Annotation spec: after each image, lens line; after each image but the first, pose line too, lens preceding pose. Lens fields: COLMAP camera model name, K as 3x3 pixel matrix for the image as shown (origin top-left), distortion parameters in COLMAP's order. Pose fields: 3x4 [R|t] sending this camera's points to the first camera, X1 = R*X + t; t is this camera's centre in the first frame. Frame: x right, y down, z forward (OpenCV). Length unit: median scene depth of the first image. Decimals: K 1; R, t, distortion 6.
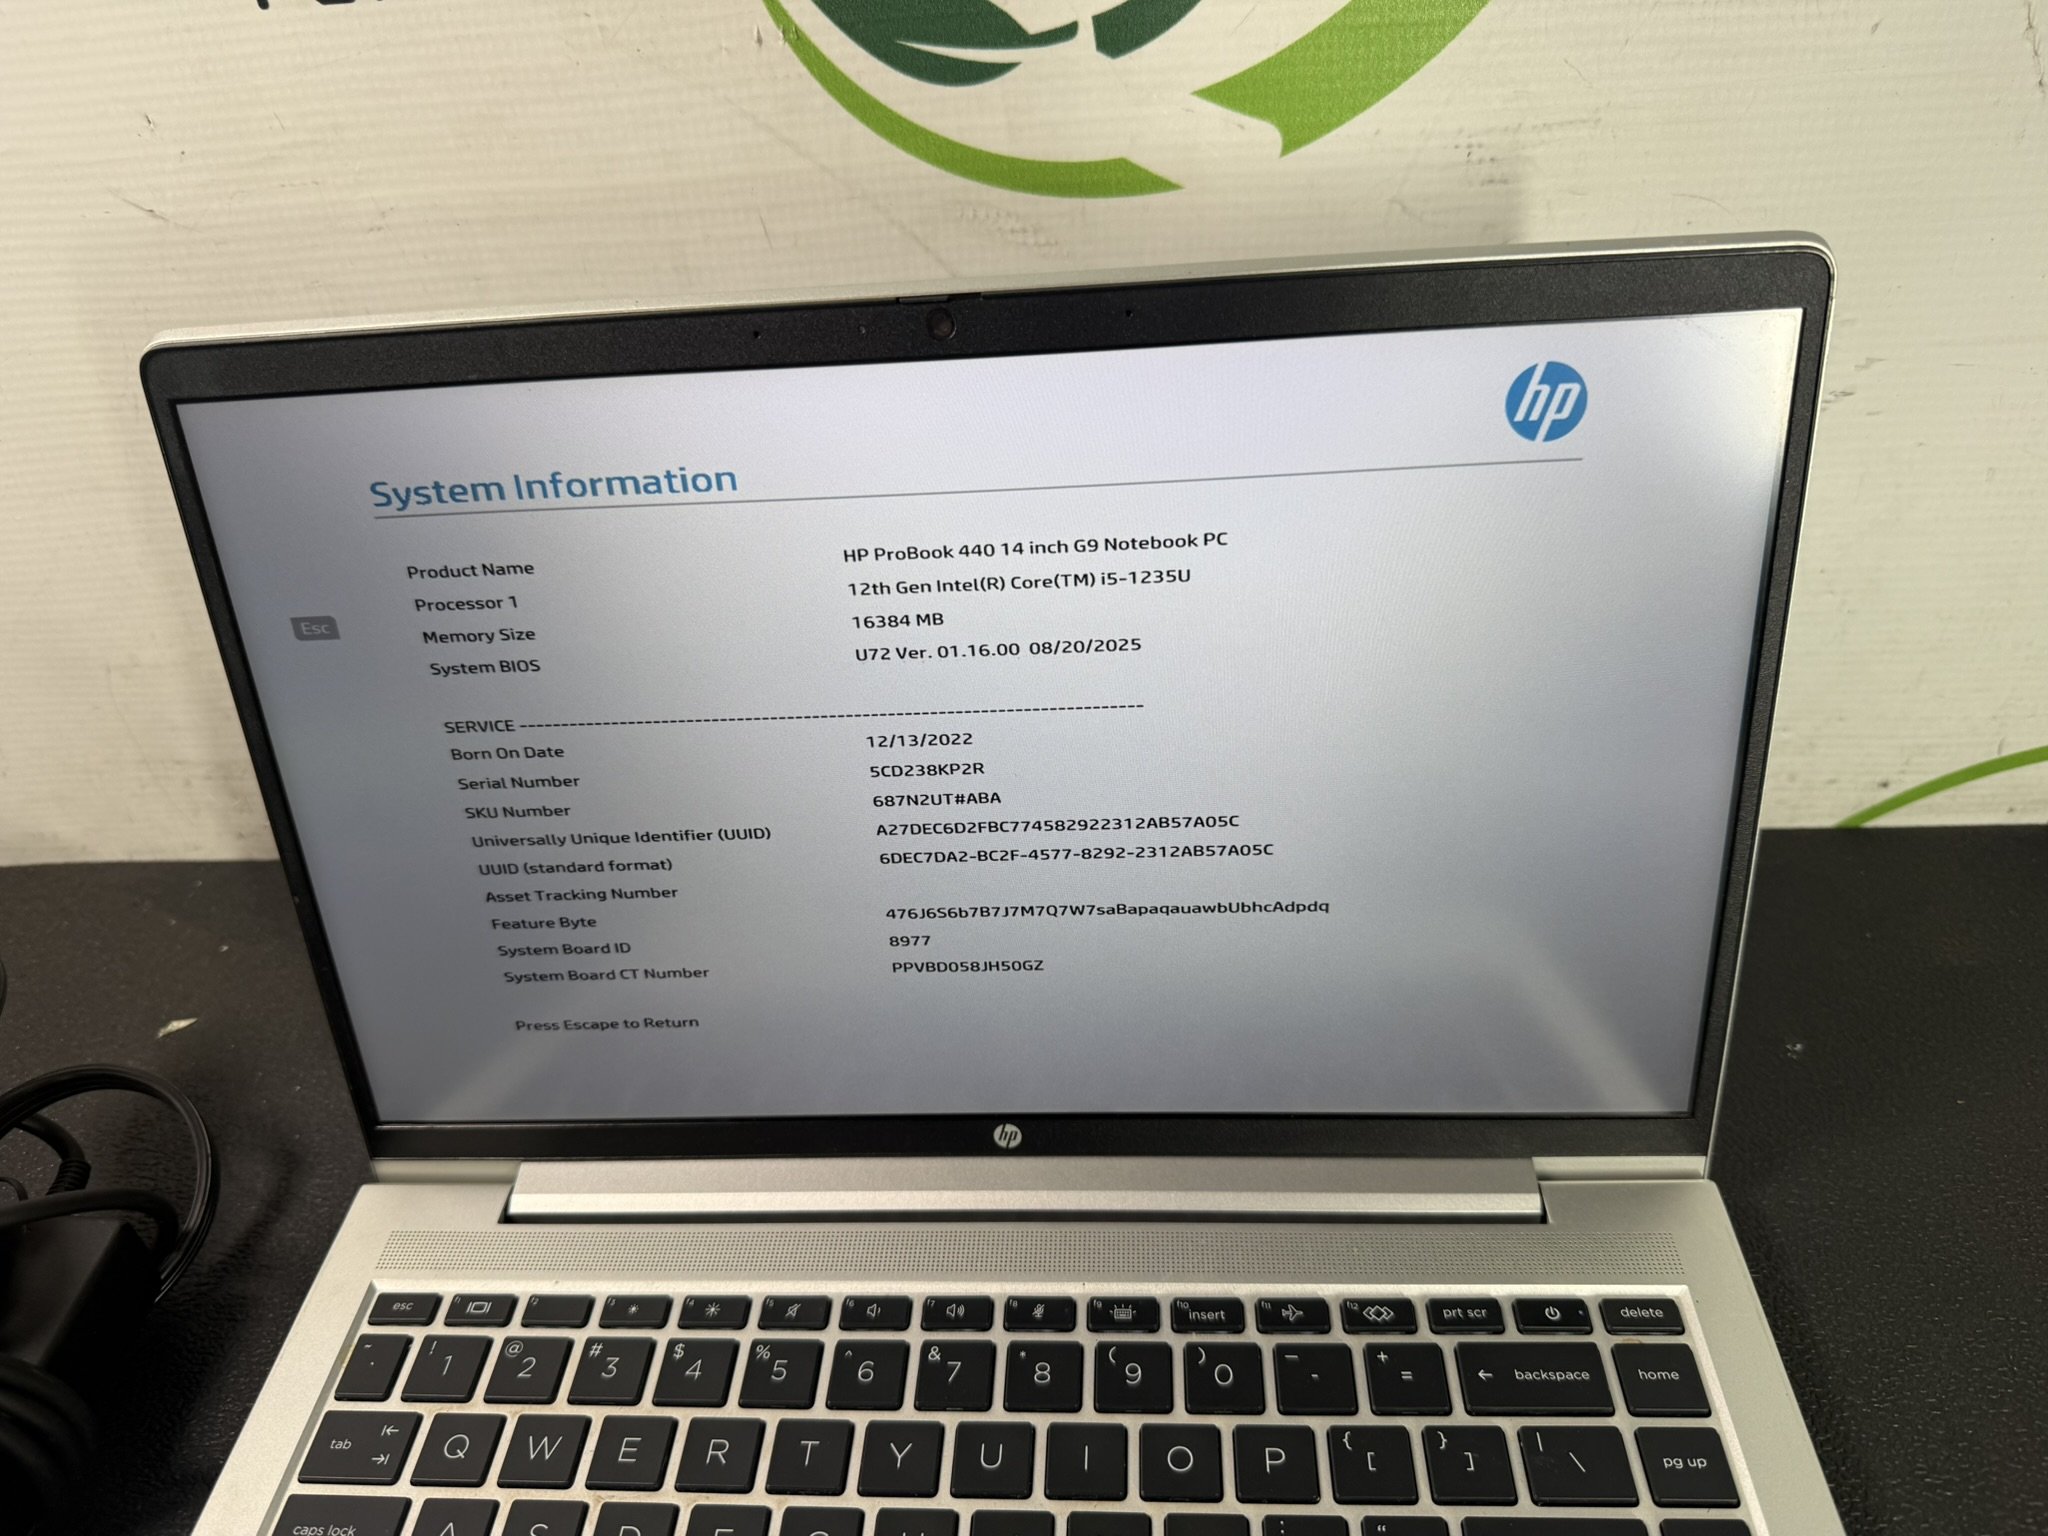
lens RADIAL K [[1576.5, 0, 1024.5], [0, 1576.5, 819.7], [0, 0, 1]] dist [-0.004161, -0.029748]
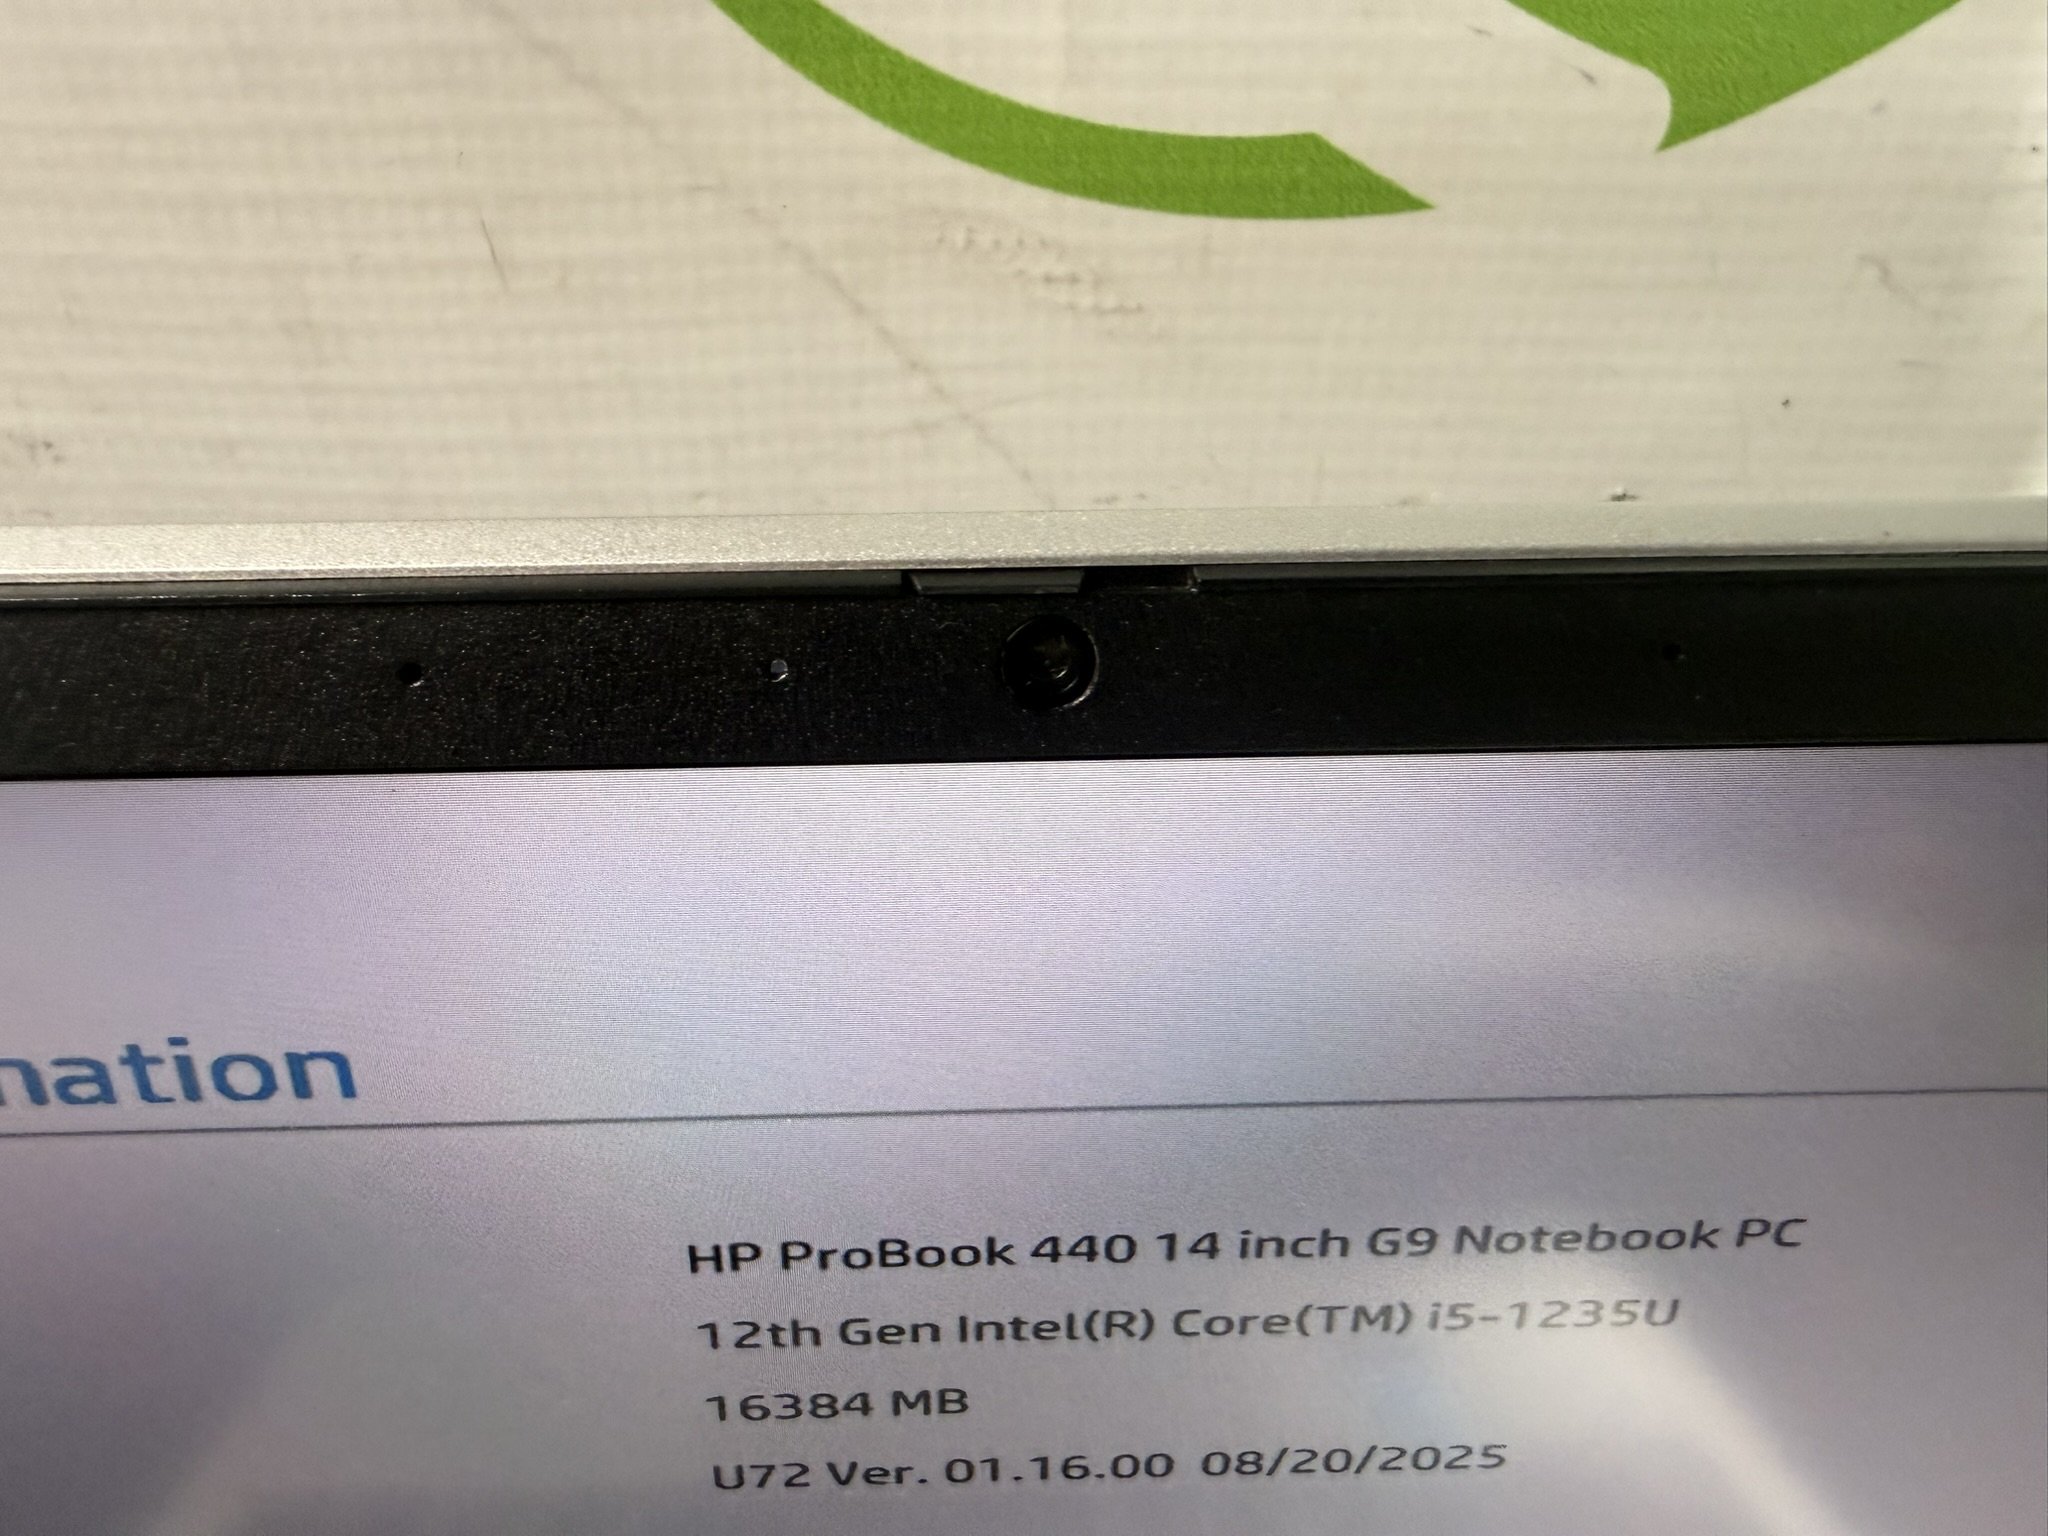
lens RADIAL K [[1534.5, 0, 978.8], [0, 1534.5, 769.4], [0, 0, 1]] dist [-0.000039, 0.003757]
pose [[0.993557, 0.012549, 0.112637, -0.079802], [-0.011105, 0.999848, -0.013436, -0.235150], [-0.112788, 0.012098, 0.993545, 0.584790]]
